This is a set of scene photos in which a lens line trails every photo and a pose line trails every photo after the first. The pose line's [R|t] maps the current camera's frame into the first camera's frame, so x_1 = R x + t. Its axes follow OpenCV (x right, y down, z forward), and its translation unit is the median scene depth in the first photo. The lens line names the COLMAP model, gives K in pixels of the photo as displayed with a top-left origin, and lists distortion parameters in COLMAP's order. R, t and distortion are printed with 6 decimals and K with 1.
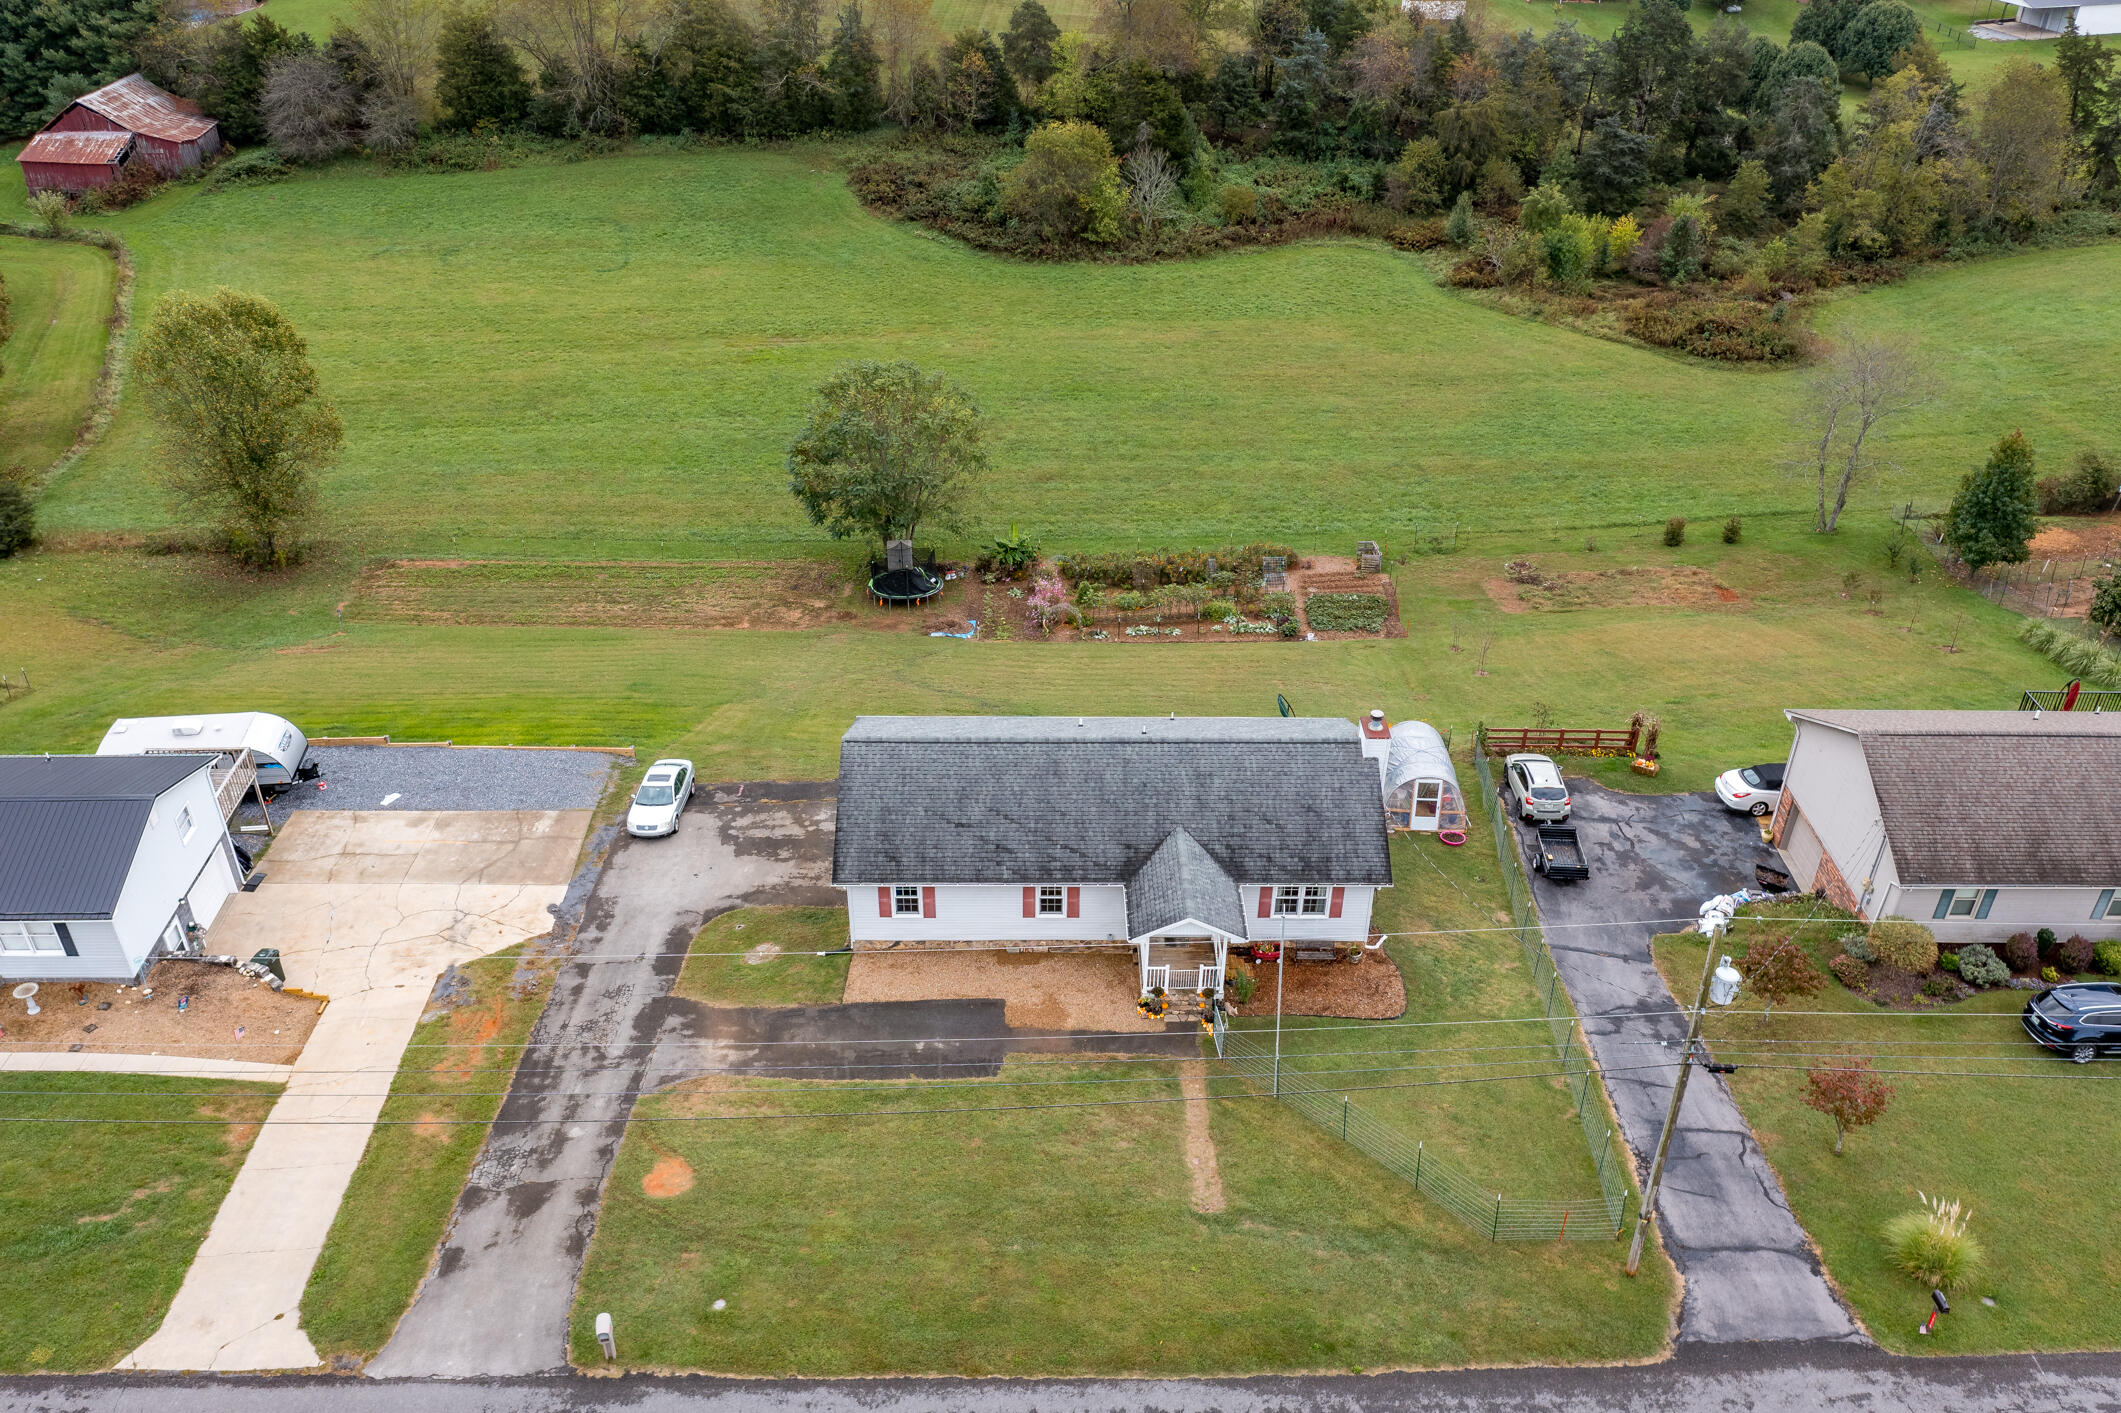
lens RADIAL K [[1661.8, 0, 1042.0], [0, 1661.8, 702.2], [0, 0, 1]] dist [-0.033271, -0.000811]
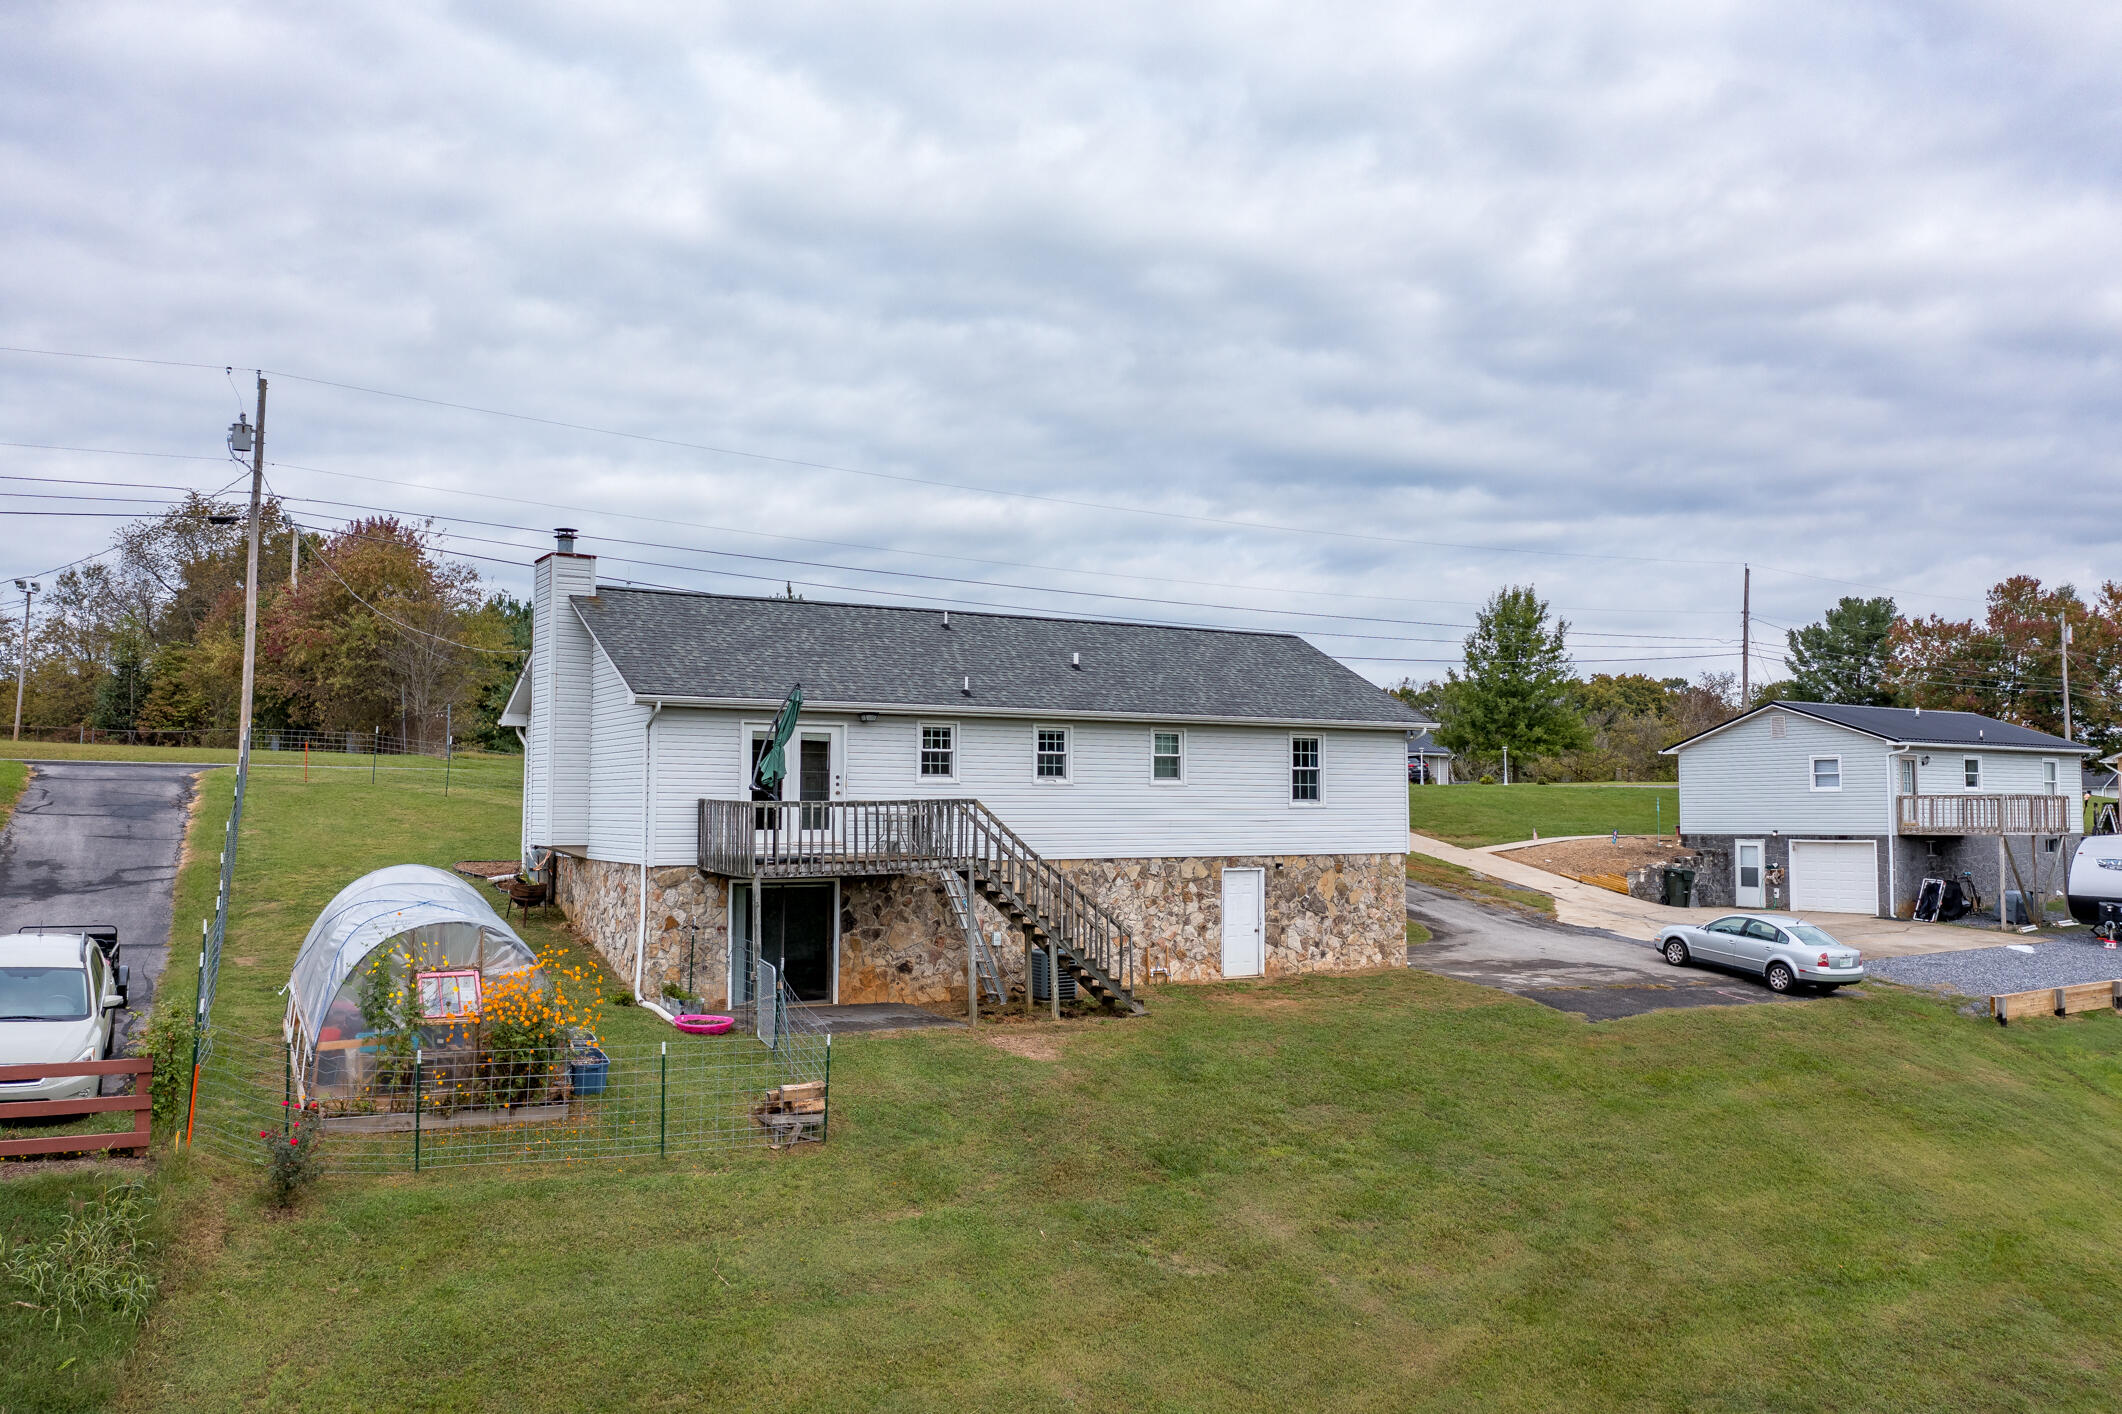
lens RADIAL K [[1662.7, 0, 1048.2], [0, 1662.7, 696.8], [0, 0, 1]] dist [-0.038861, -0.001894]
pose [[-0.857753, -0.043676, -0.512204, 0.306370], [-0.289572, 0.864316, 0.411226, -0.198614], [0.424745, 0.501049, -0.754017, 1.342735]]
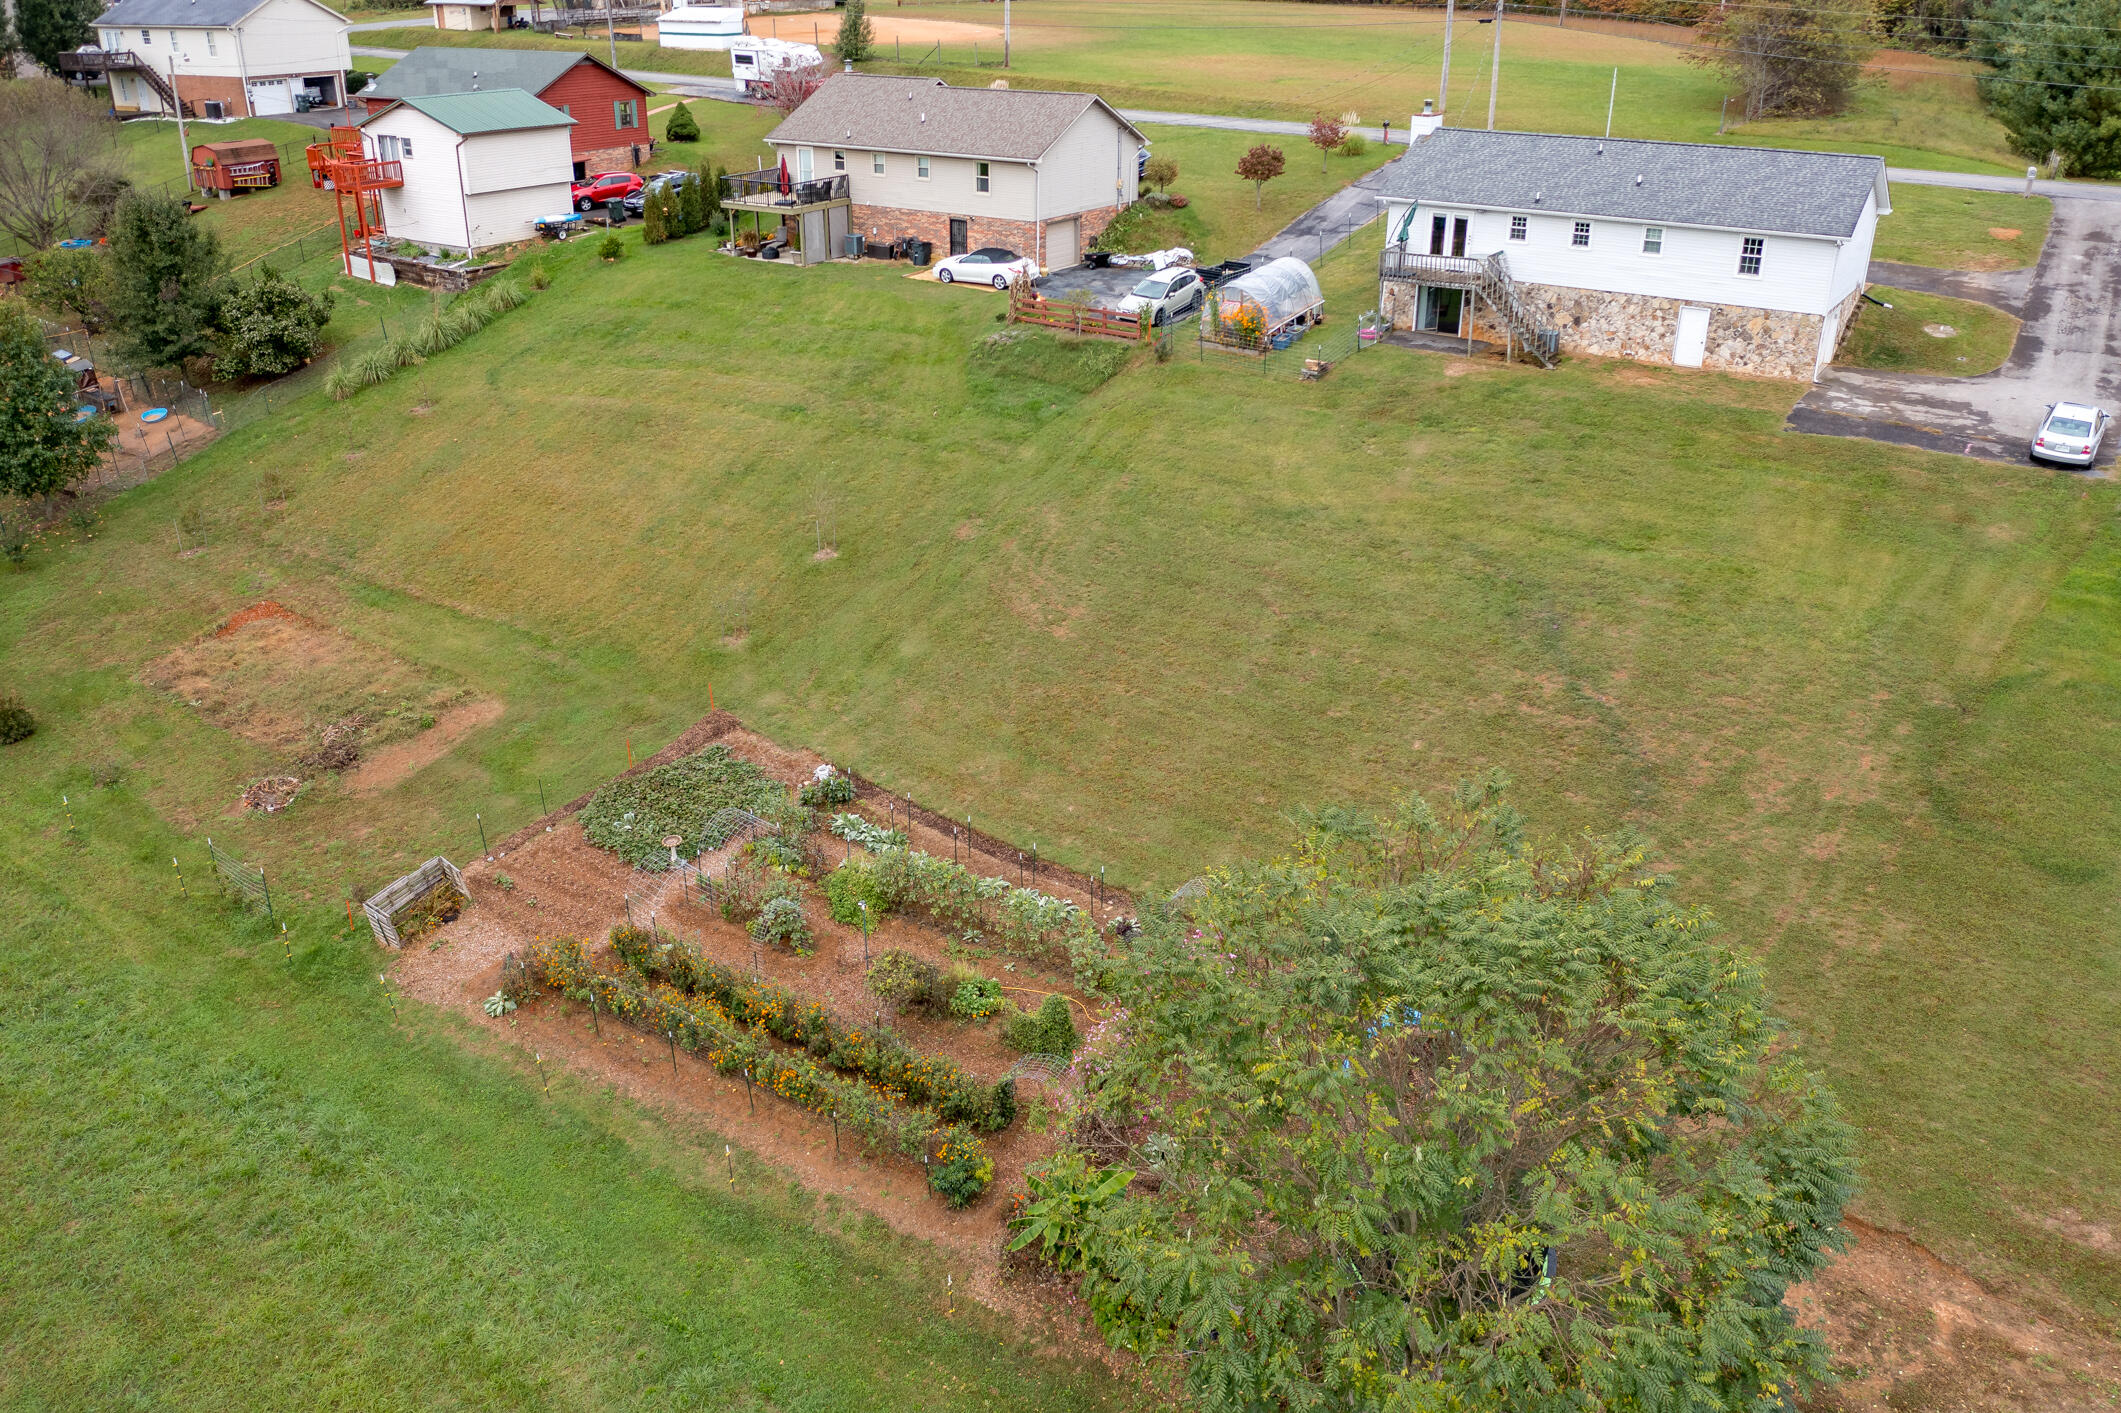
lens RADIAL K [[1661.9, 0, 1047.7], [0, 1661.9, 696.4], [0, 0, 1]] dist [-0.038861, -0.001894]
pose [[-0.832360, -0.235776, 0.501584, -0.254251], [0.296395, 0.575356, 0.762309, -0.675538], [-0.468324, 0.783183, -0.409020, 1.753069]]
